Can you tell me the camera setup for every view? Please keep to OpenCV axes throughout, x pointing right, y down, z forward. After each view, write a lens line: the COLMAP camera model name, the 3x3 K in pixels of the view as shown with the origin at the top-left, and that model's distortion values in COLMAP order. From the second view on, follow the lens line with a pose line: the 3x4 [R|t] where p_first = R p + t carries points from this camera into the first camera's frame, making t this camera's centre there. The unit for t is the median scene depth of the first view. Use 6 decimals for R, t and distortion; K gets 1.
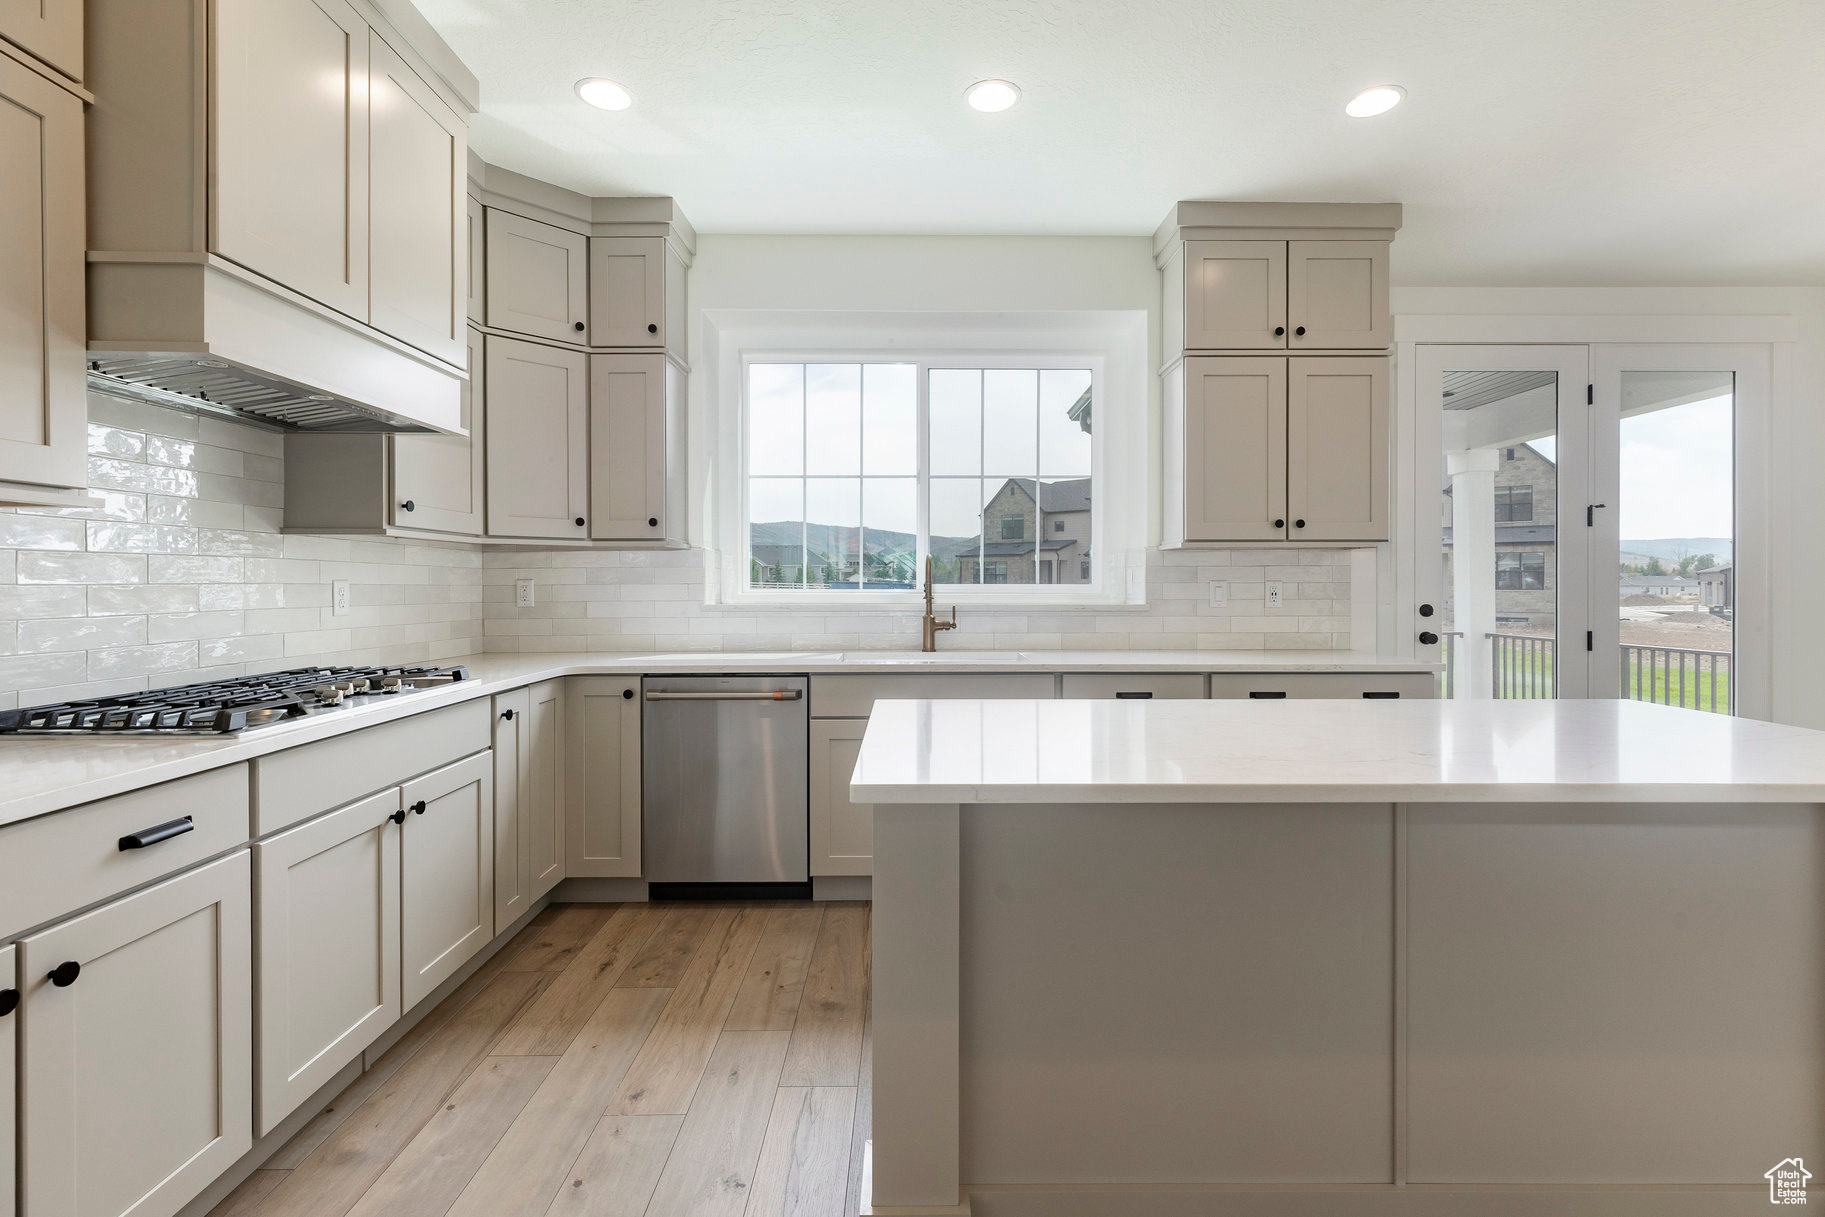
lens RADIAL K [[840.8, 0, 912.8], [0, 840.8, 587.6], [0, 0, 1]] dist [0.003267, 0.000157]
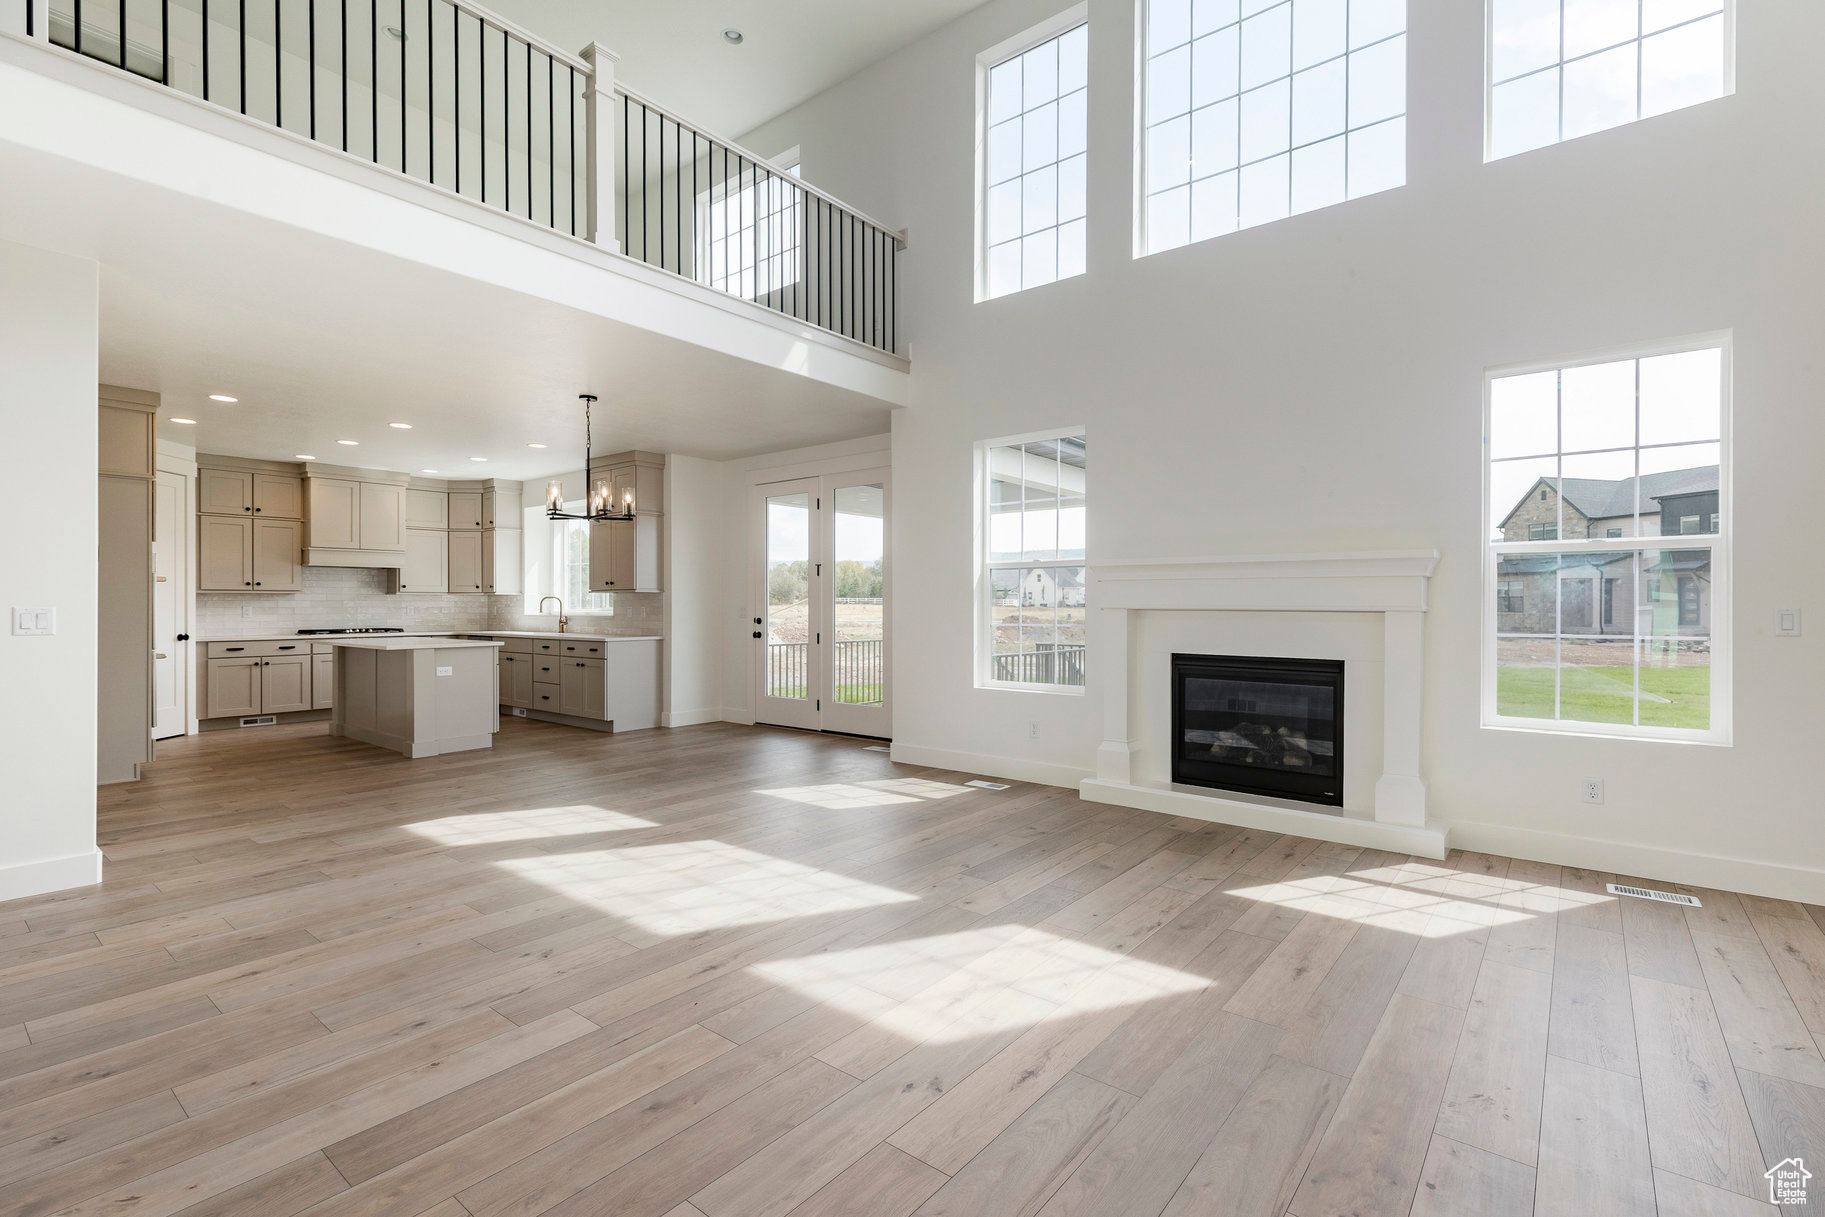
lens RADIAL K [[826.2, 0, 912.5], [0, 826.2, 608.5], [0, 0, 1]] dist [0.003292, -0.000246]
pose [[0.776242, 0.001940, -0.630432, 2.650963], [-0.003864, 0.999991, -0.001680, 0.000287], [0.630424, 0.003740, 0.776242, -0.330269]]
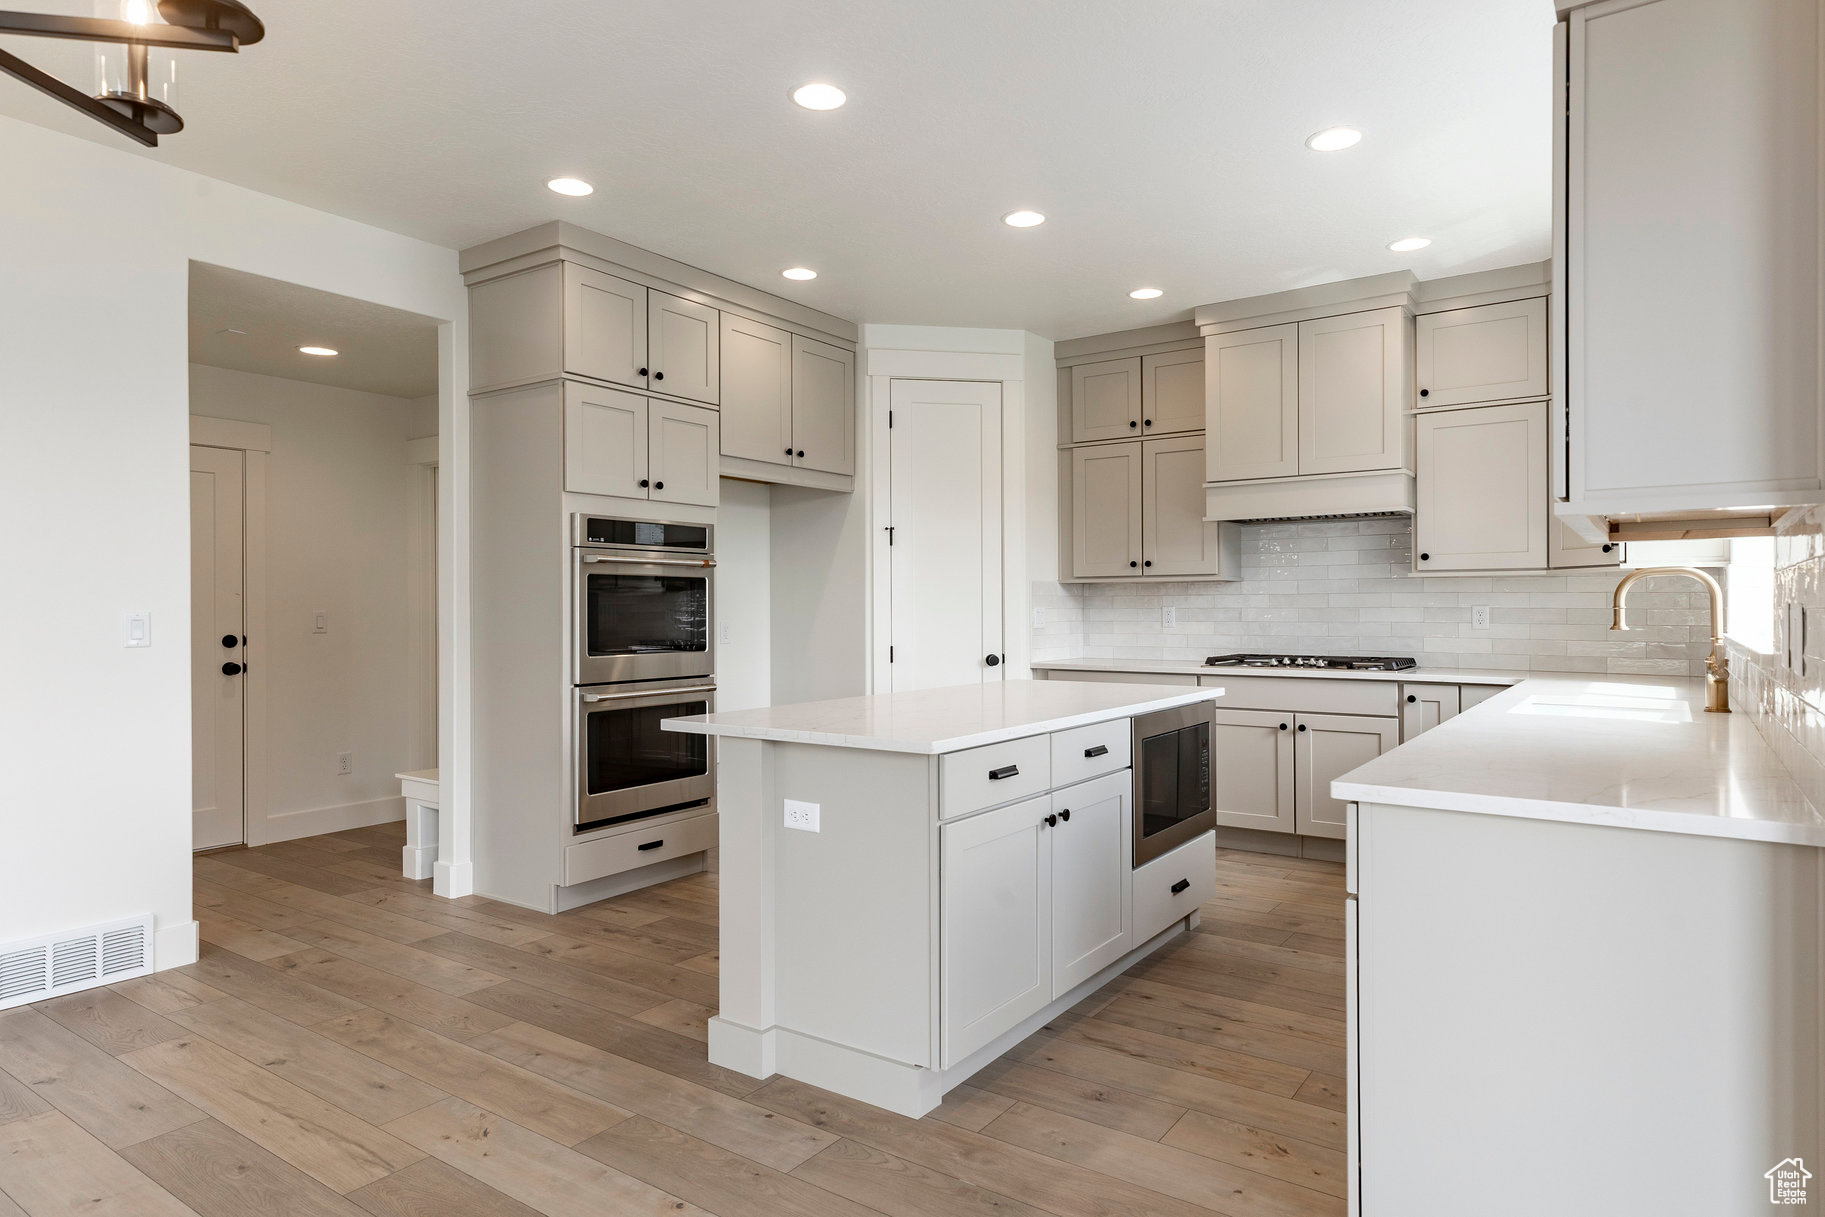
lens RADIAL K [[1052.8, 0, 912.5], [0, 1052.8, 608.5], [0, 0, 1]] dist [0.003493, 0.000572]
pose [[-0.578049, 0.003597, -0.815994, 1.117353], [-0.002193, 0.999980, 0.005962, -0.008790], [0.815999, 0.005236, -0.578029, 1.032186]]
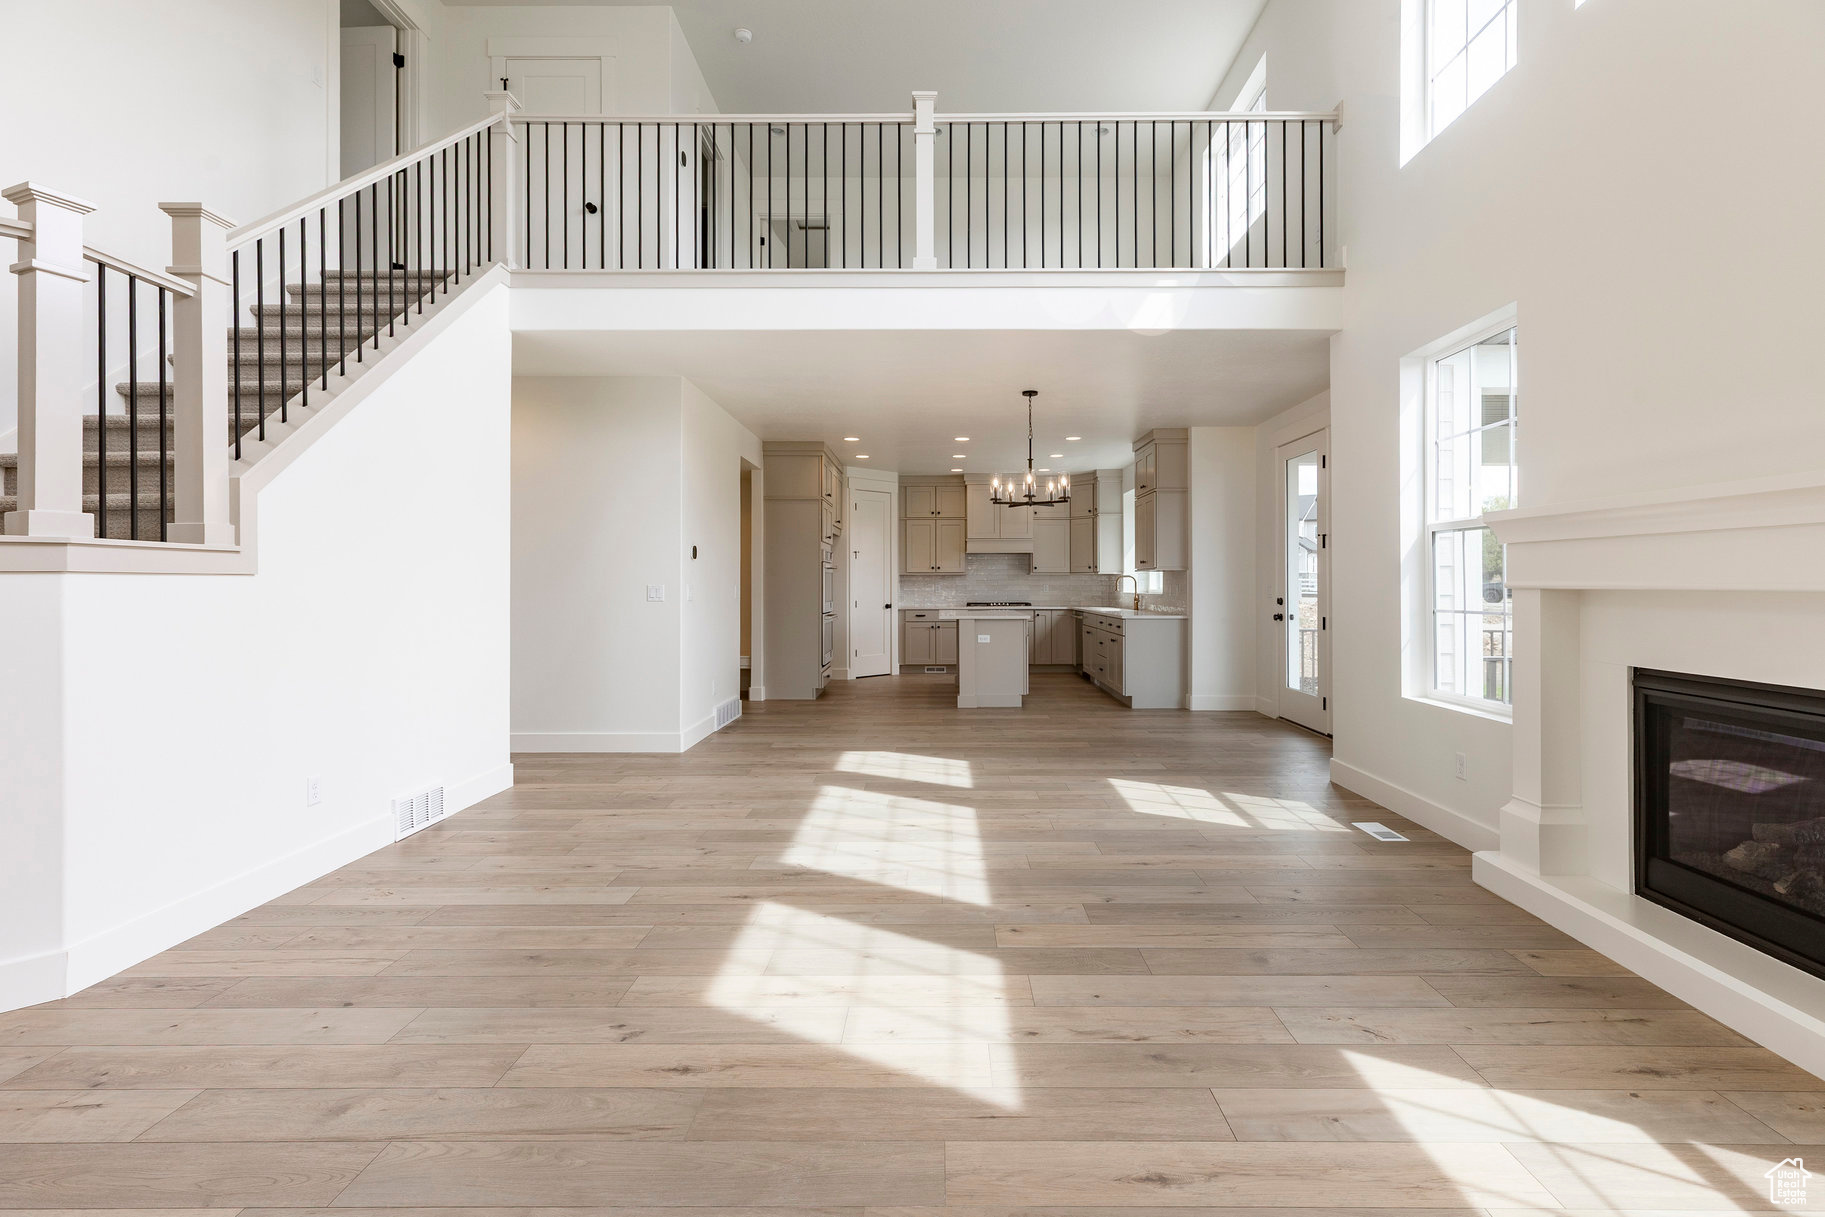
lens RADIAL K [[831.5, 0, 944.7], [0, 831.5, 582.4], [0, 0, 1]] dist [0.003152, 0.000101]
pose [[-0.000916, -0.001856, -0.999998, 2.933227], [-0.006208, 0.999979, -0.001850, -0.005561], [0.999980, 0.006207, -0.000927, 0.396519]]
